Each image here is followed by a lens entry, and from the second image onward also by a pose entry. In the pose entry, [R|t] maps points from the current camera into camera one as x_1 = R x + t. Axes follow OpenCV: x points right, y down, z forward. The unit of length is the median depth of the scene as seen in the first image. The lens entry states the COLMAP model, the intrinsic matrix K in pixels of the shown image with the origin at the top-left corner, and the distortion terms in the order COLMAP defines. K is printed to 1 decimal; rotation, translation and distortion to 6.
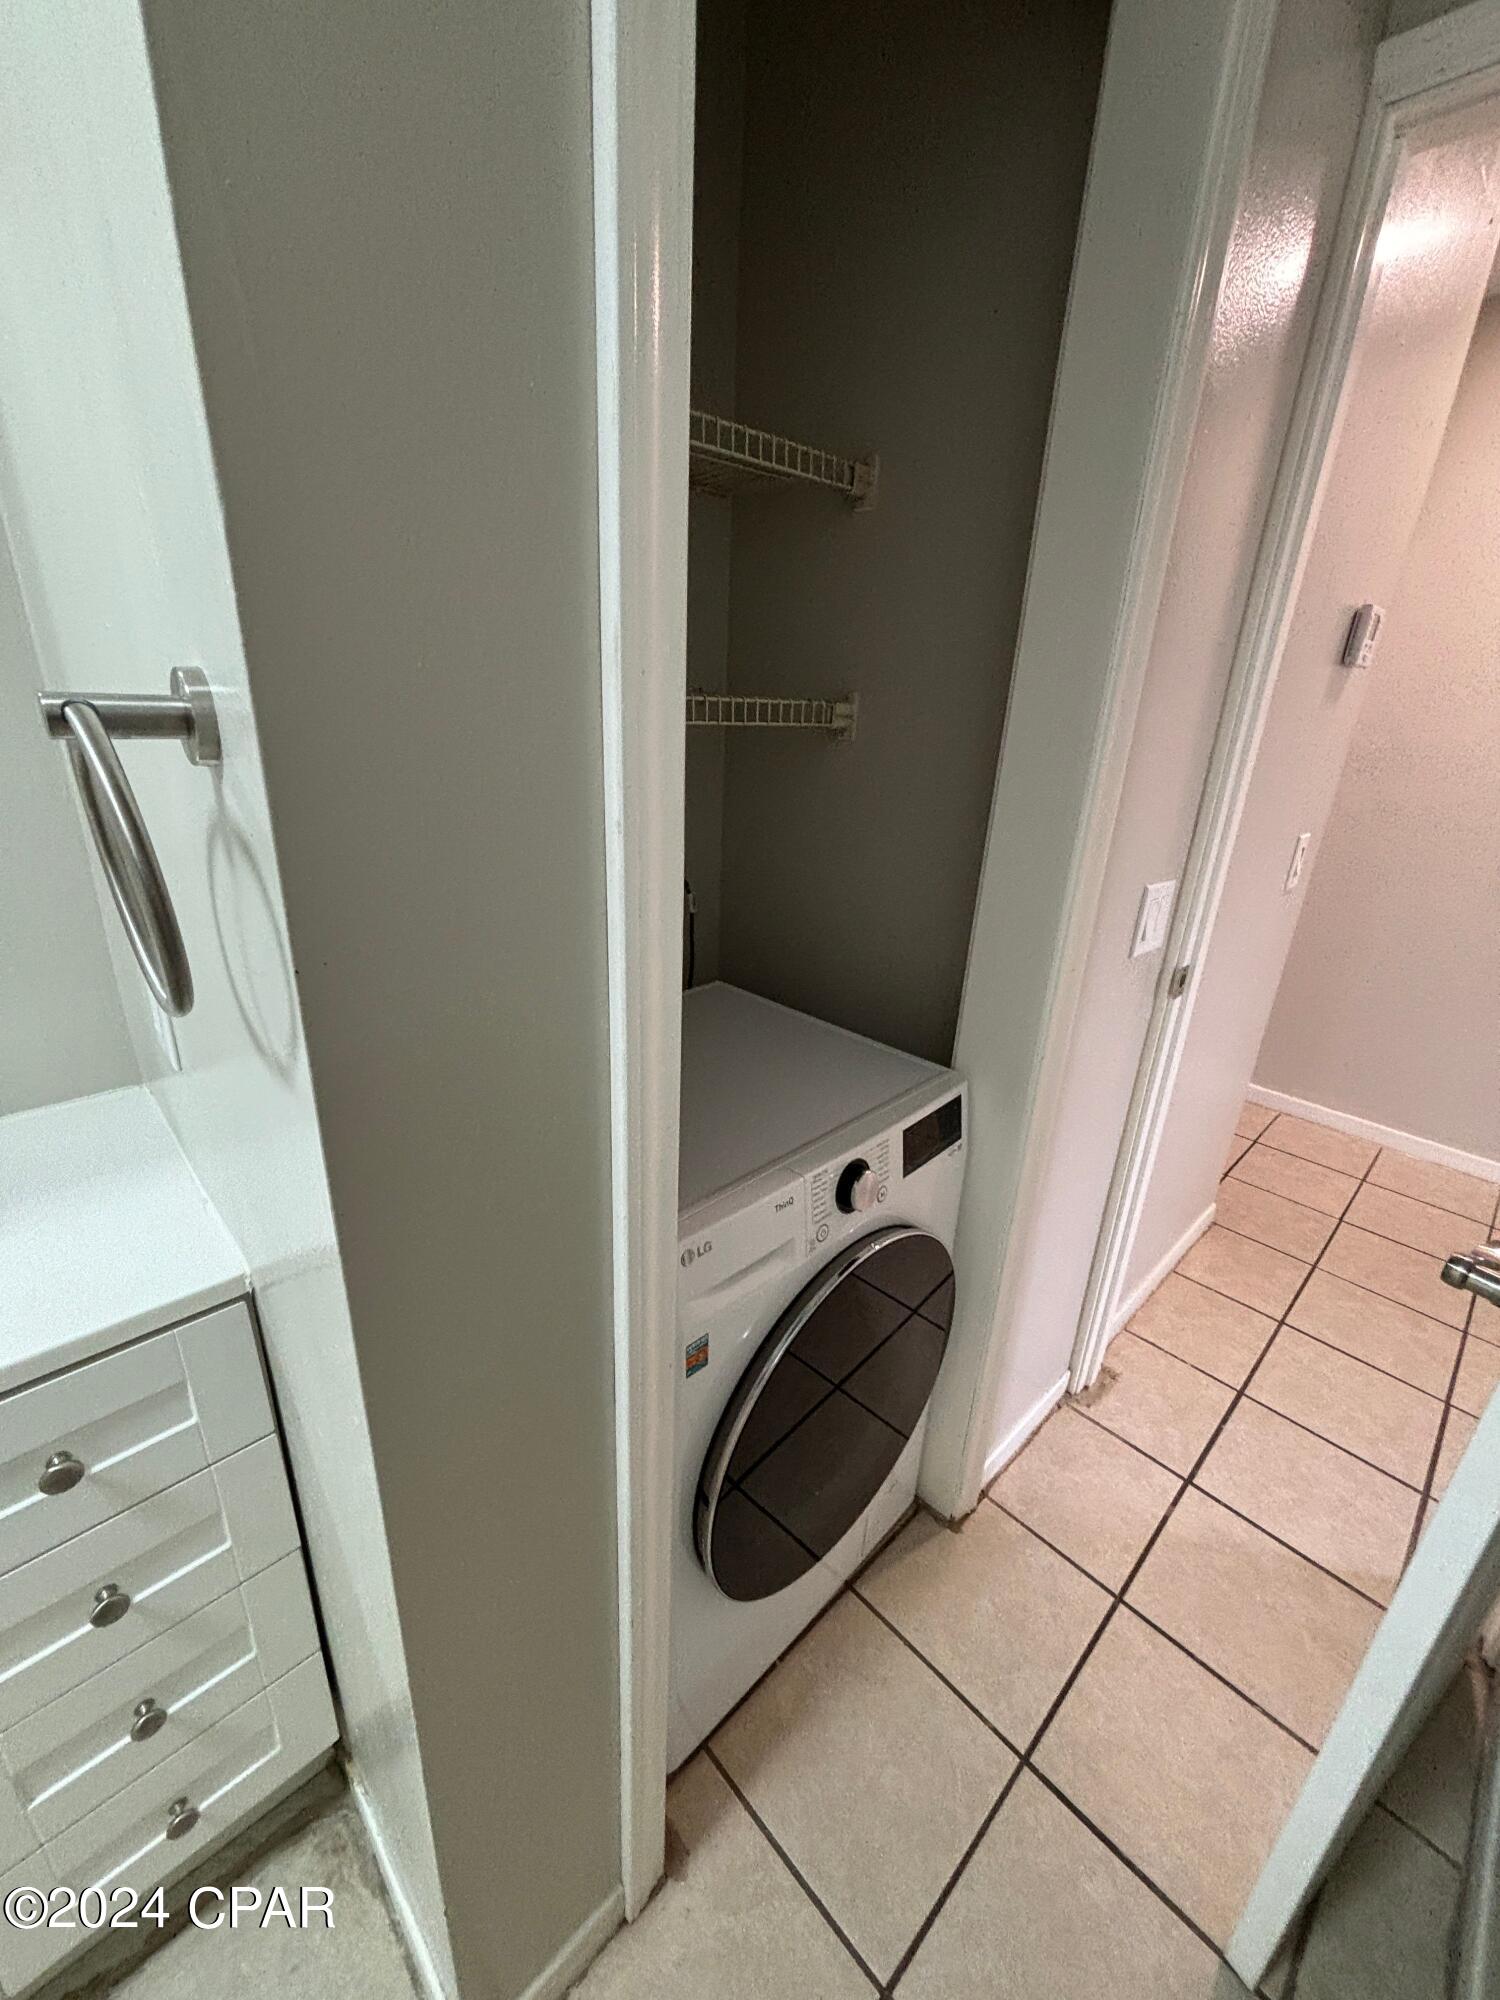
lens RADIAL K [[805.6, 0, 750.0], [0, 805.6, 1000.0], [0, 0, 1]] dist [-0.001728, 0.000097]
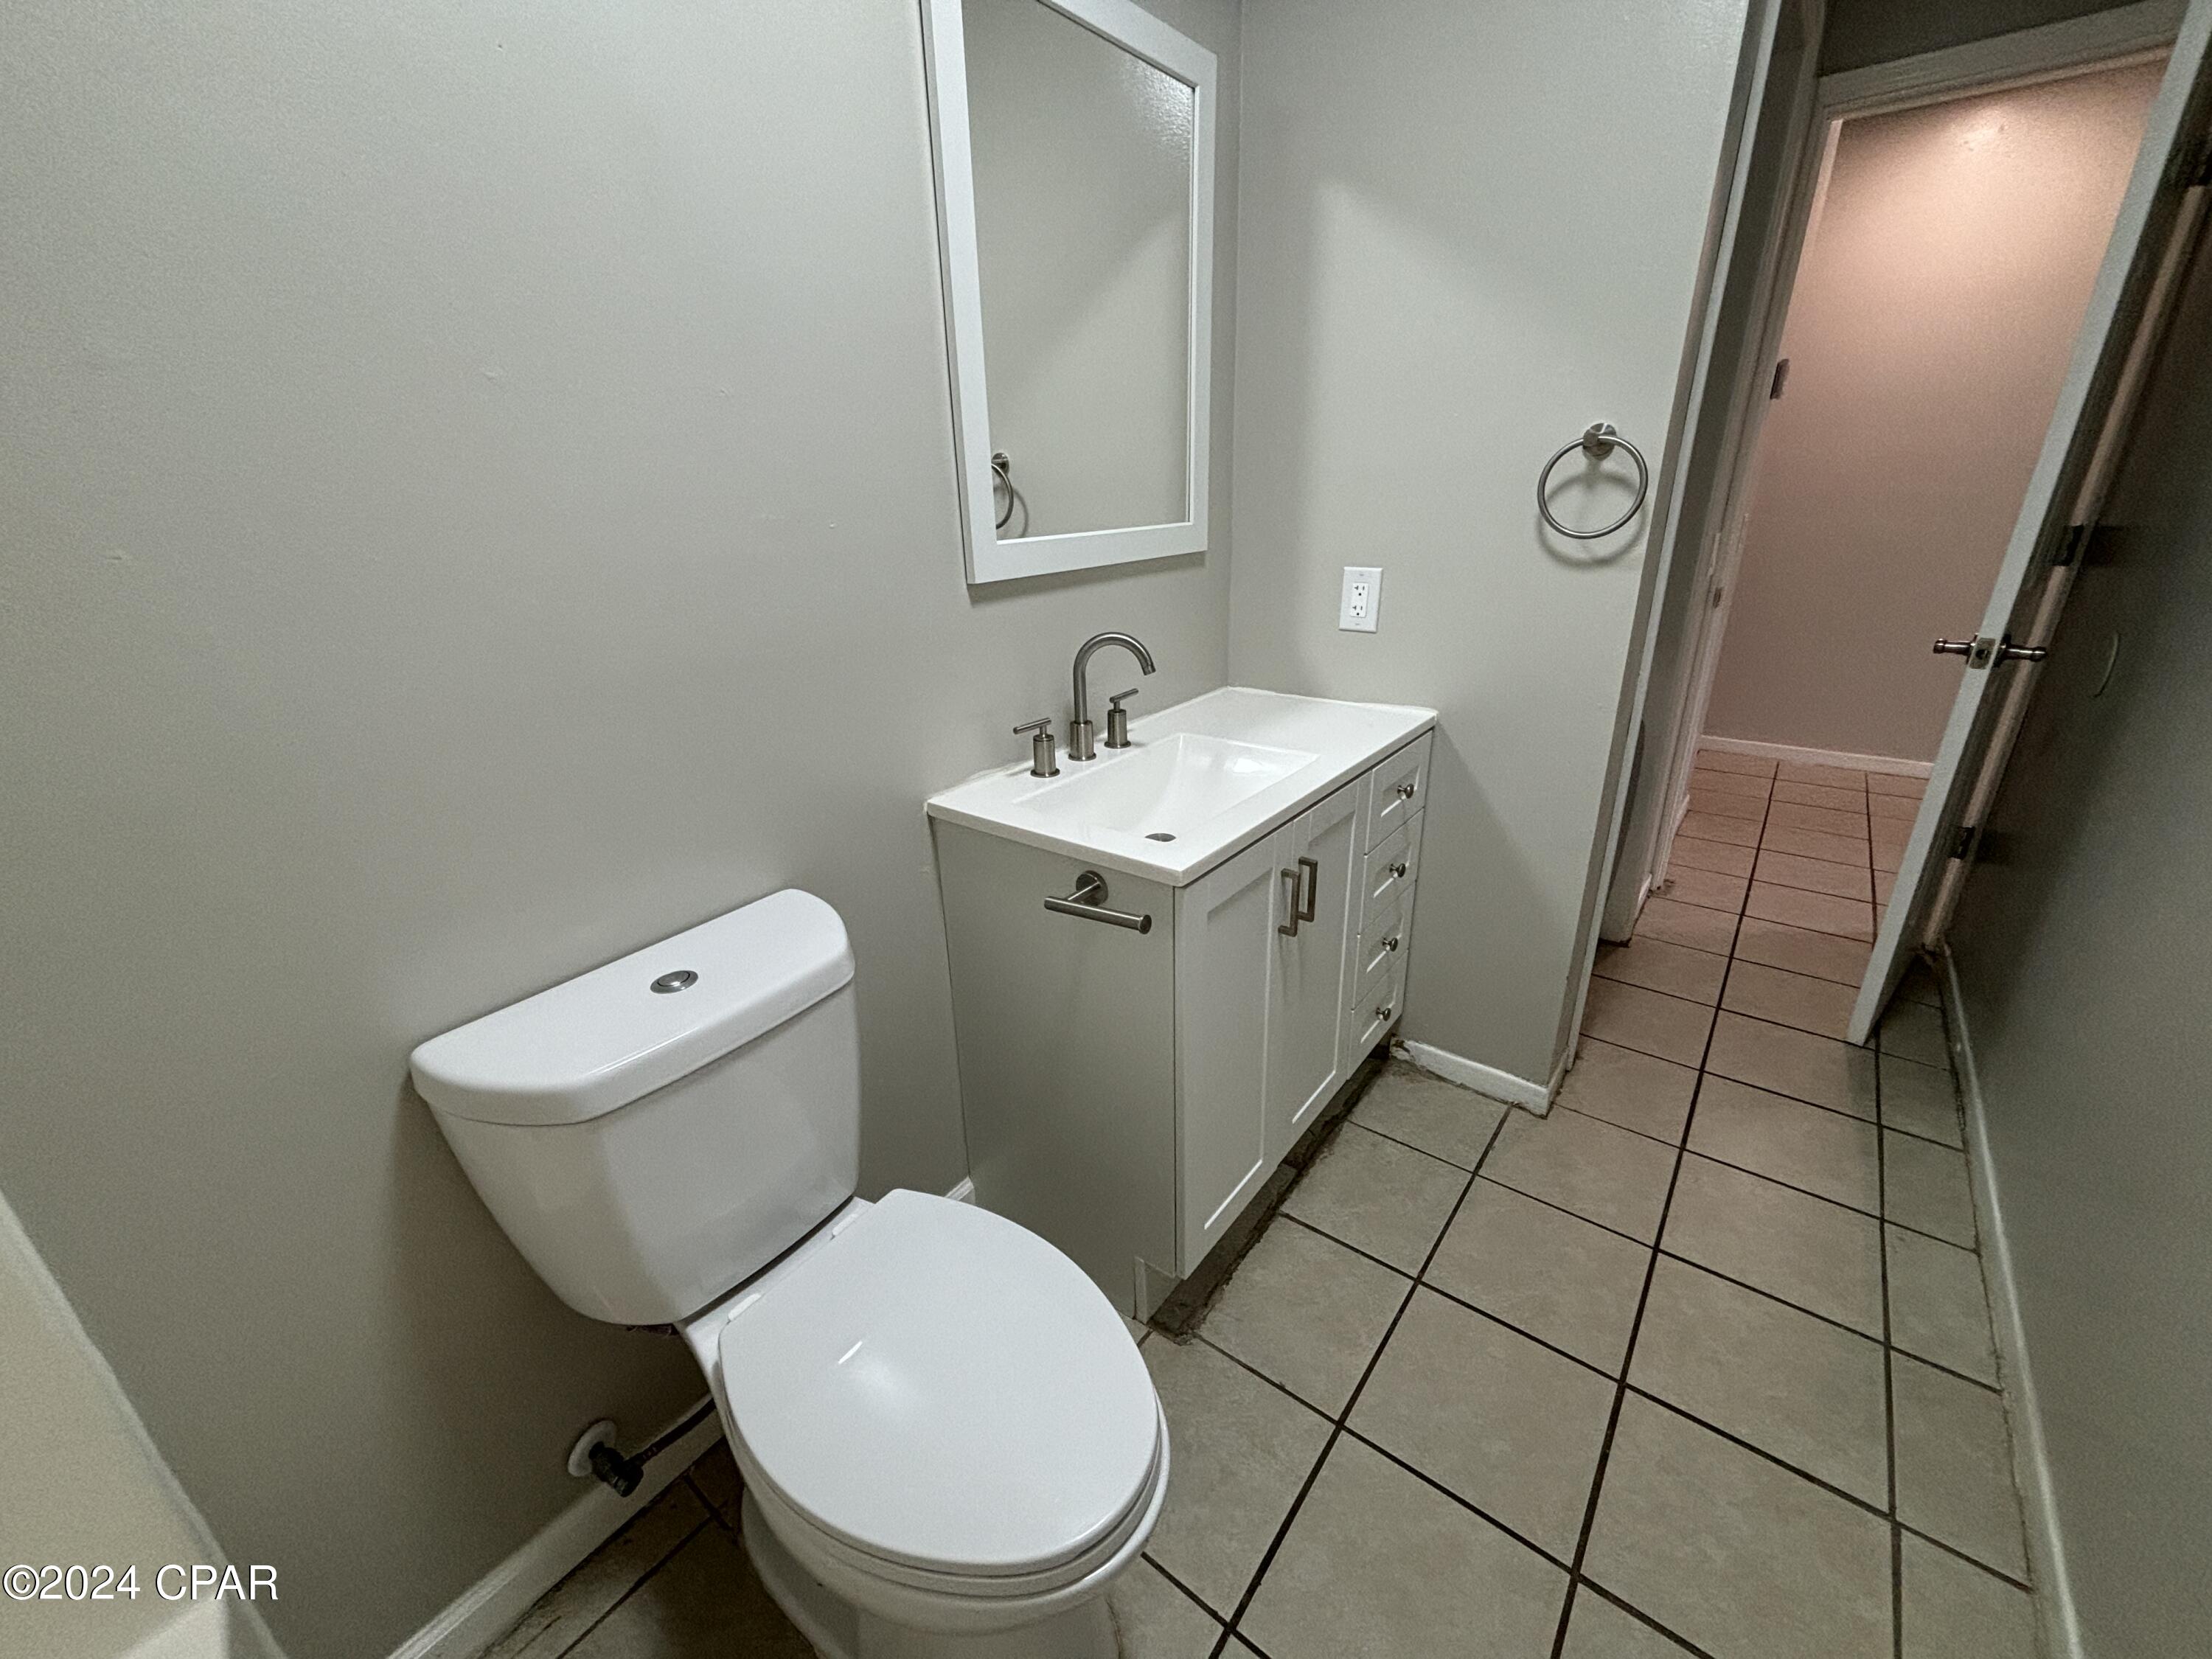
lens RADIAL K [[898.9, 0, 1106.0], [0, 898.9, 829.5], [0, 0, 1]] dist [0.000899, 0.000317]
pose [[0.986828, -0.120938, 0.107443, -0.812348], [0.118546, 0.992542, 0.028403, 0.207514], [-0.110076, -0.015292, 0.993805, -0.593479]]
